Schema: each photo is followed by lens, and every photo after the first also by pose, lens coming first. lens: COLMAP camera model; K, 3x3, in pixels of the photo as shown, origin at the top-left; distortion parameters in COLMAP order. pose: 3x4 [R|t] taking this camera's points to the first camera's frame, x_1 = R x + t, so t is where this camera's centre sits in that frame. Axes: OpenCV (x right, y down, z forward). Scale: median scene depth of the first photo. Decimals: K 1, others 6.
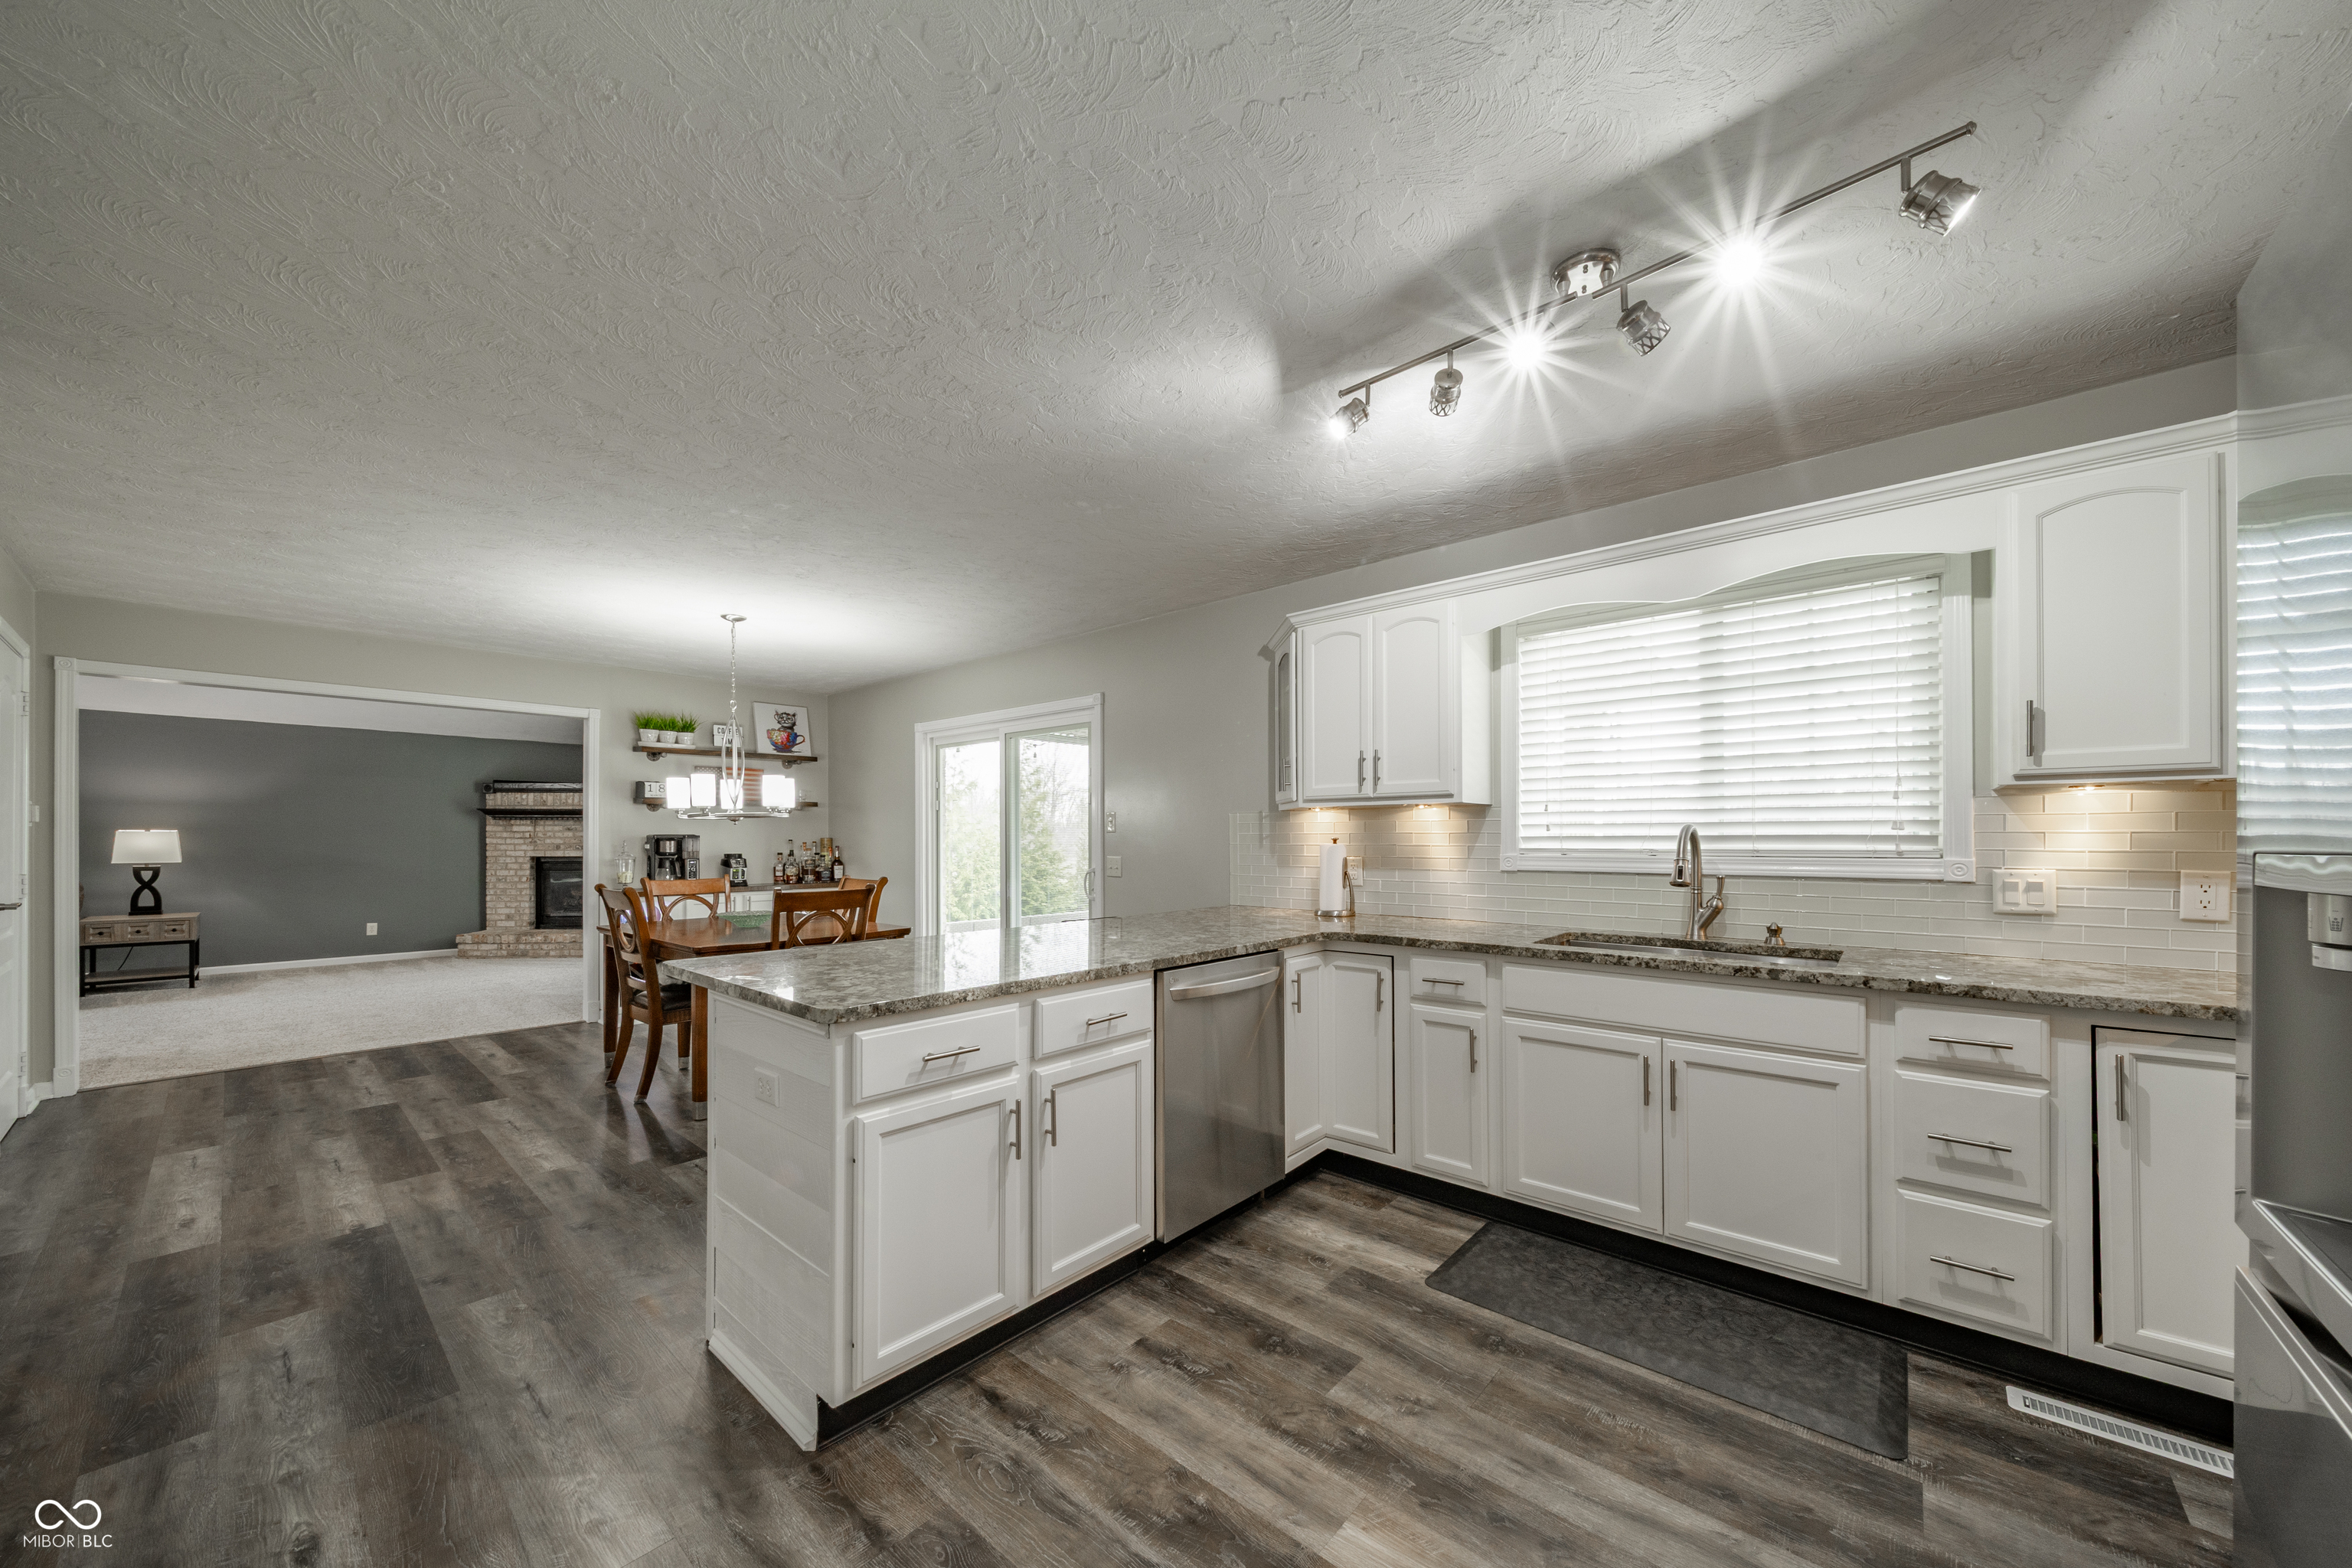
lens RADIAL K [[834.5, 0, 1173.5], [0, 834.5, 837.1], [0, 0, 1]] dist [0.000912, 0.000135]
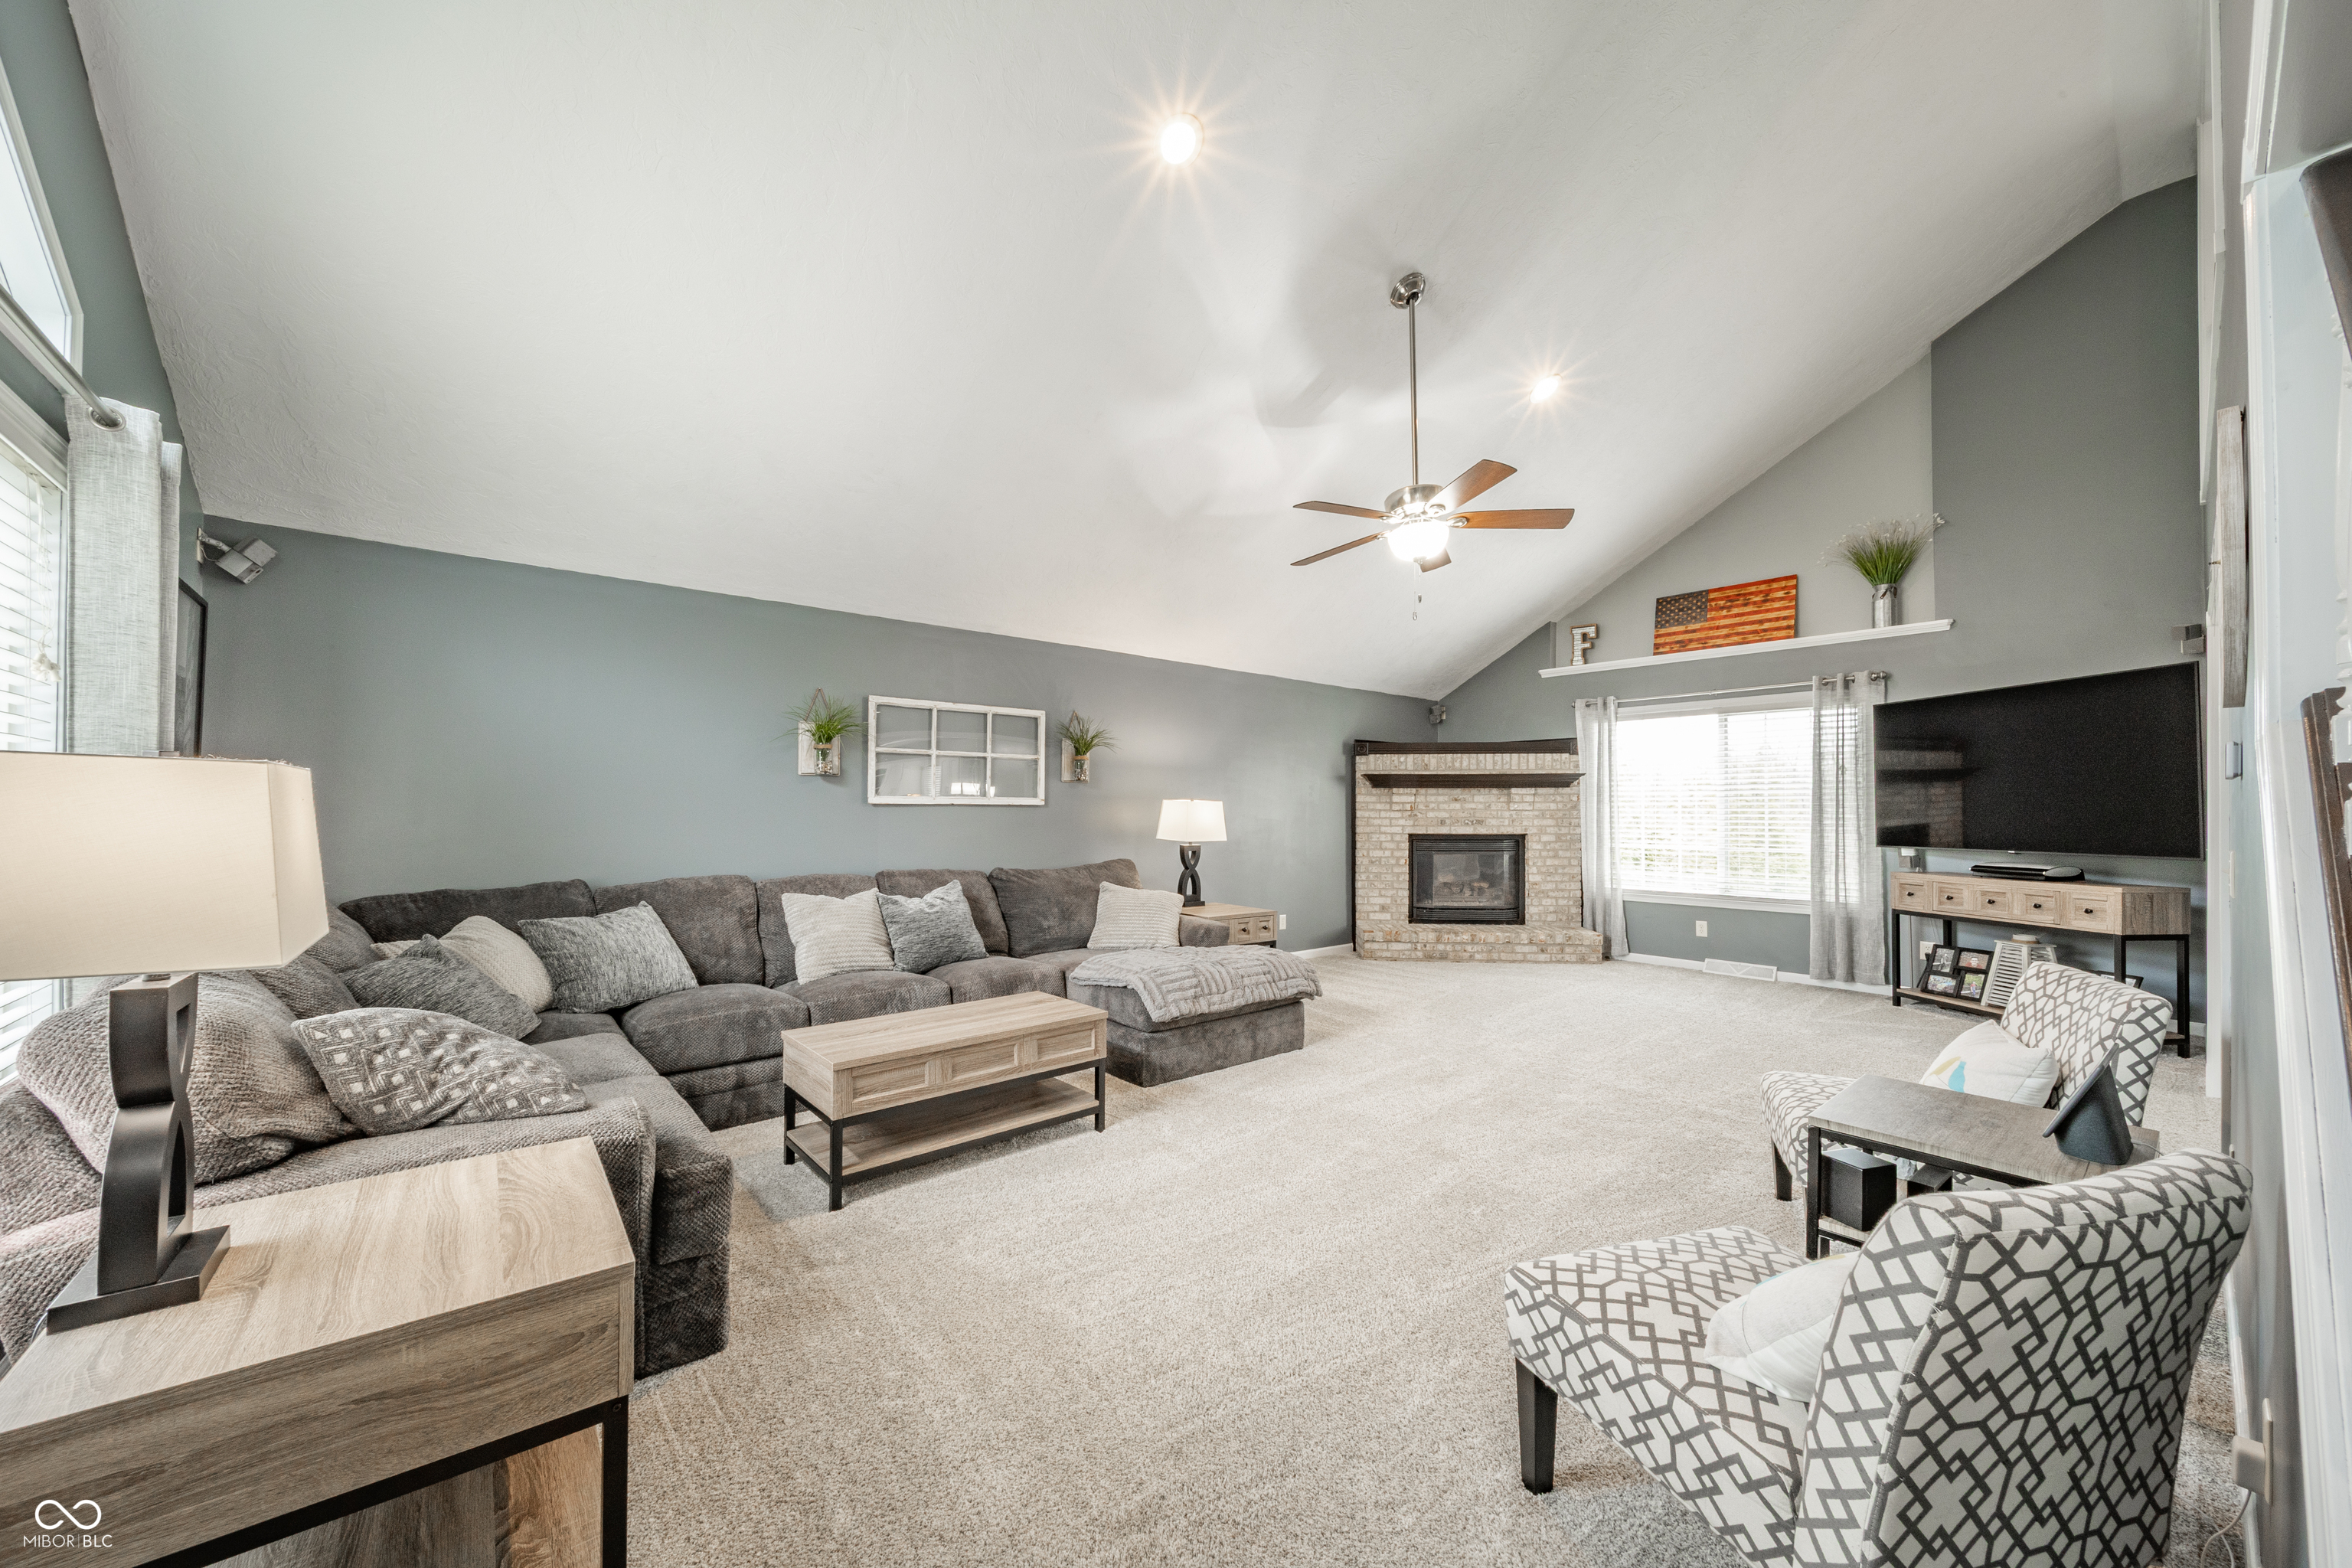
lens RADIAL K [[846.3, 0, 1183.4], [0, 846.3, 788.4], [0, 0, 1]] dist [0.000736, -0.000017]
pose [[0.987914, -0.001028, -0.154999, -2.498567], [-0.002762, 0.999703, -0.024234, 0.000573], [0.154977, 0.024369, 0.987617, 0.450213]]
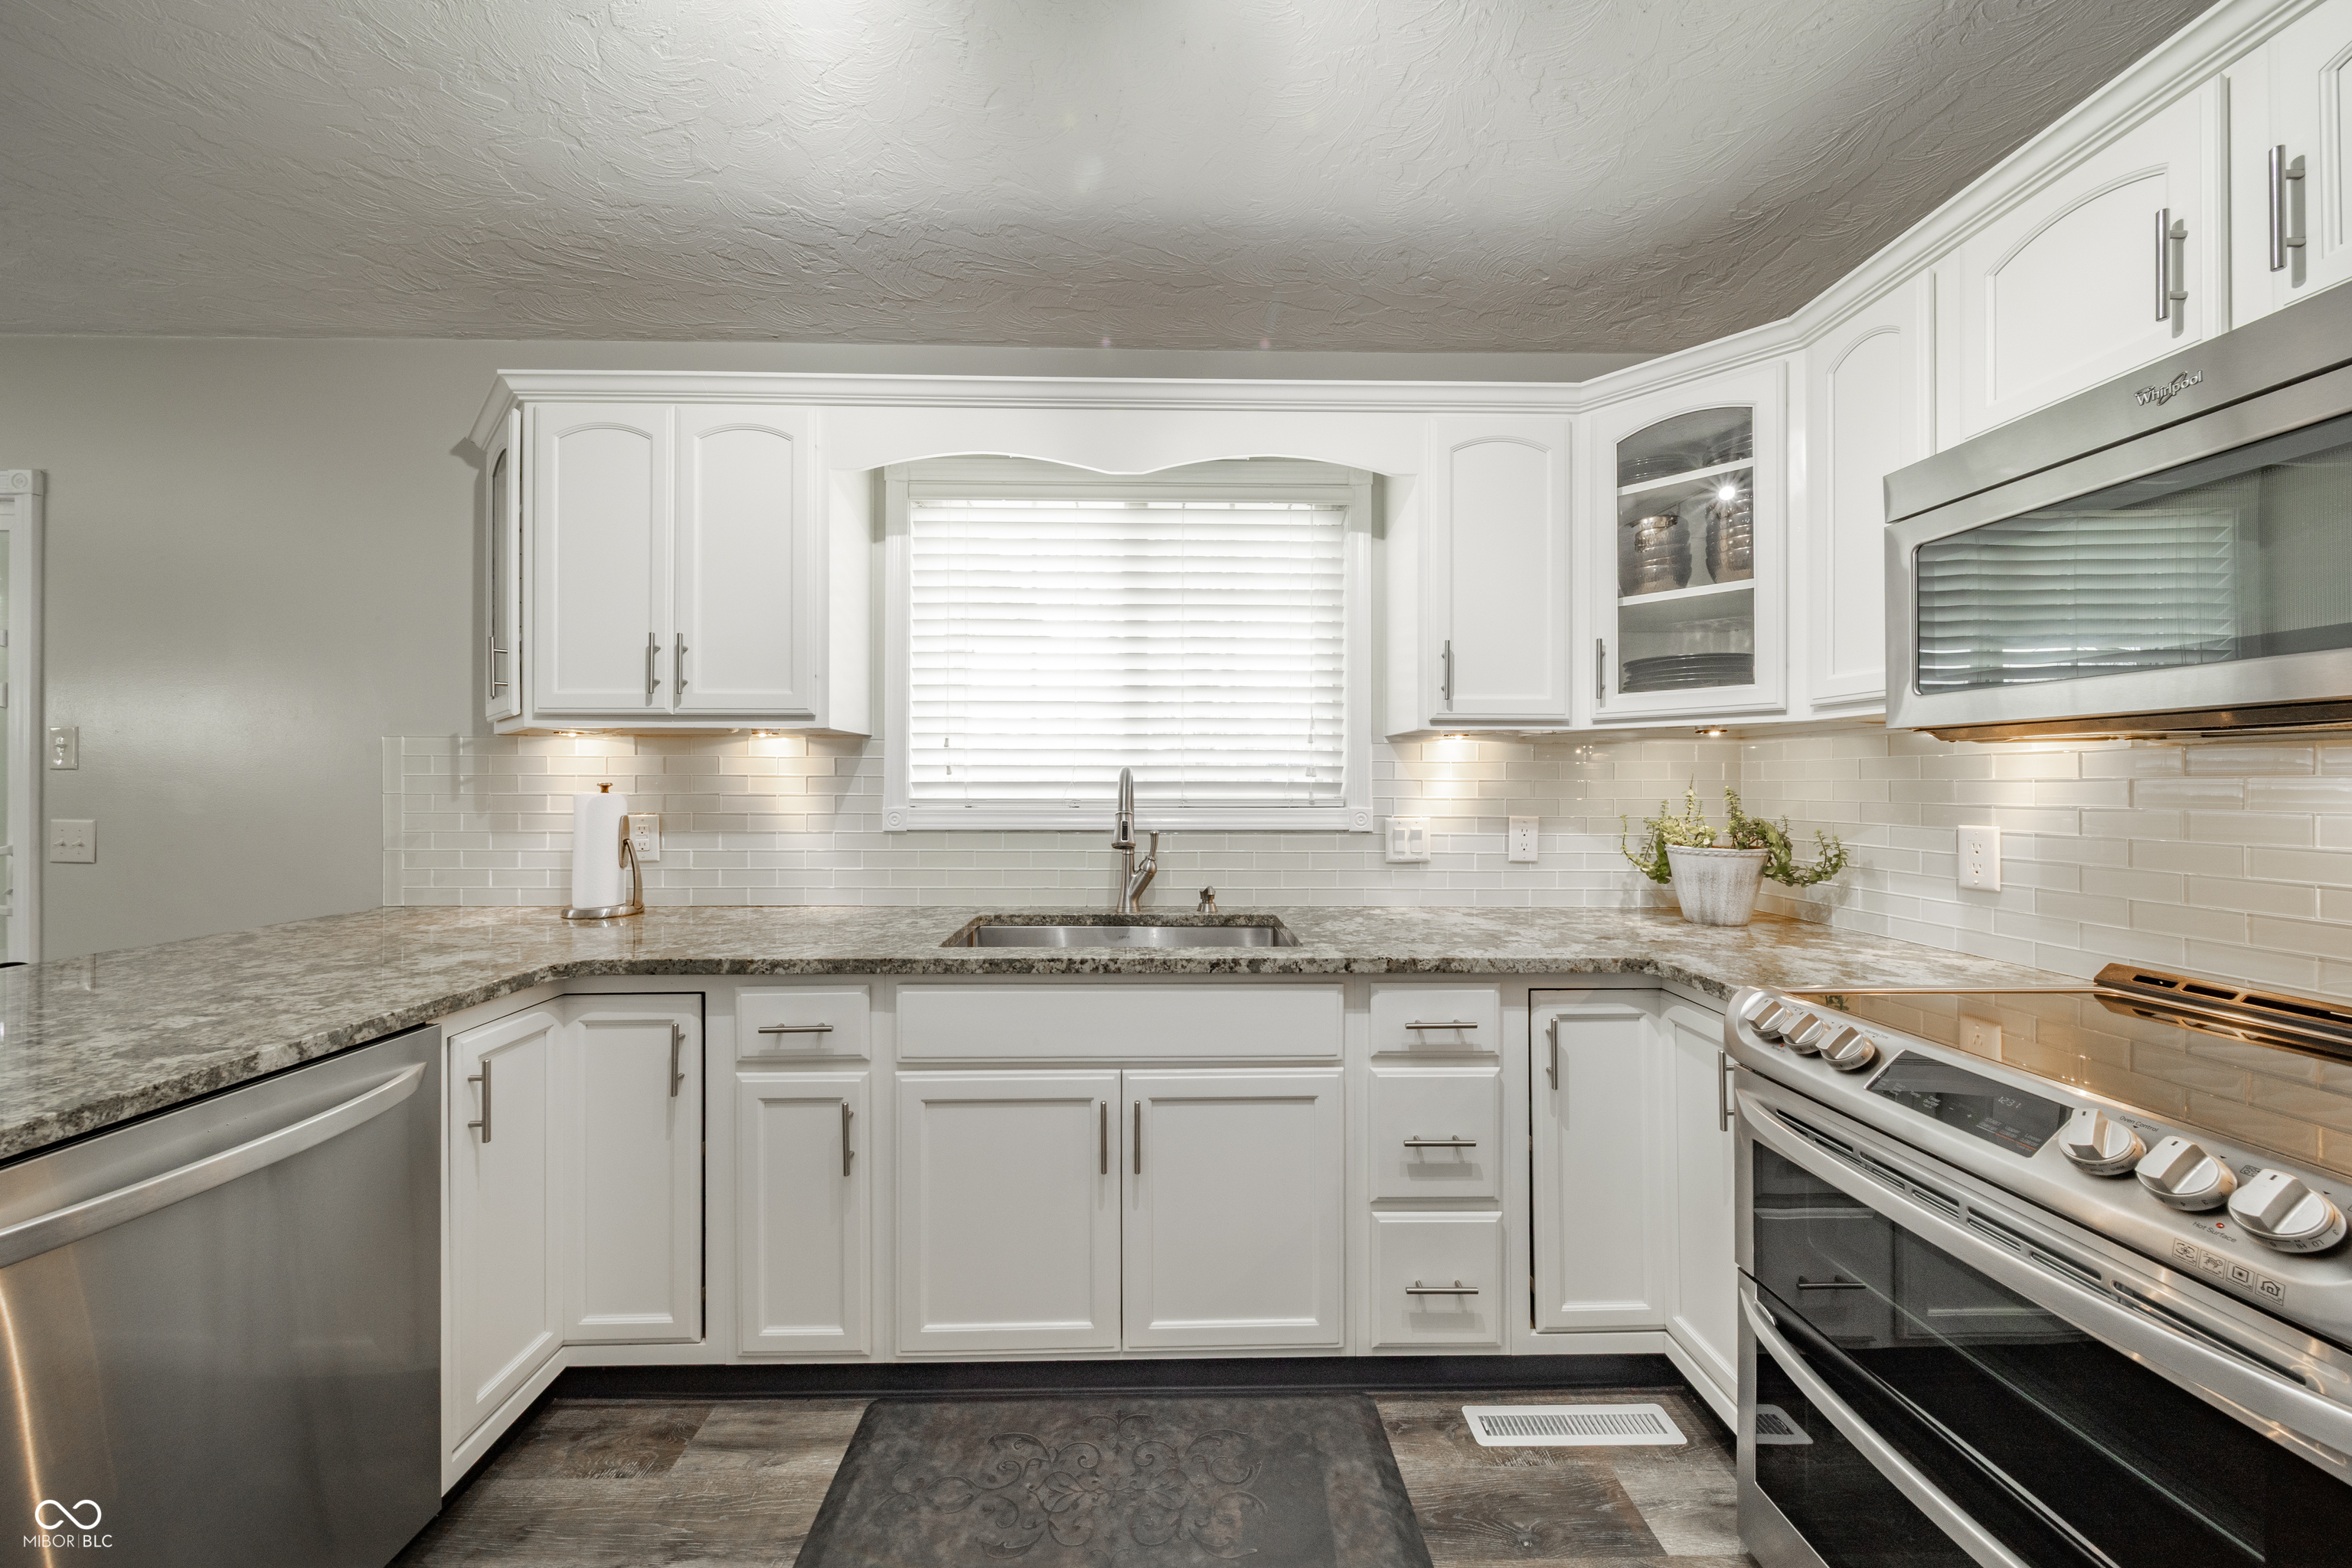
lens RADIAL K [[831.7, 0, 1171.2], [0, 831.7, 779.3], [0, 0, 1]] dist [0.000192, -0.000101]
pose [[0.739182, 0.007430, 0.673465, 0.110115], [-0.004606, 0.999972, -0.005977, 0.000353], [-0.673490, 0.001316, 0.739195, 0.348971]]
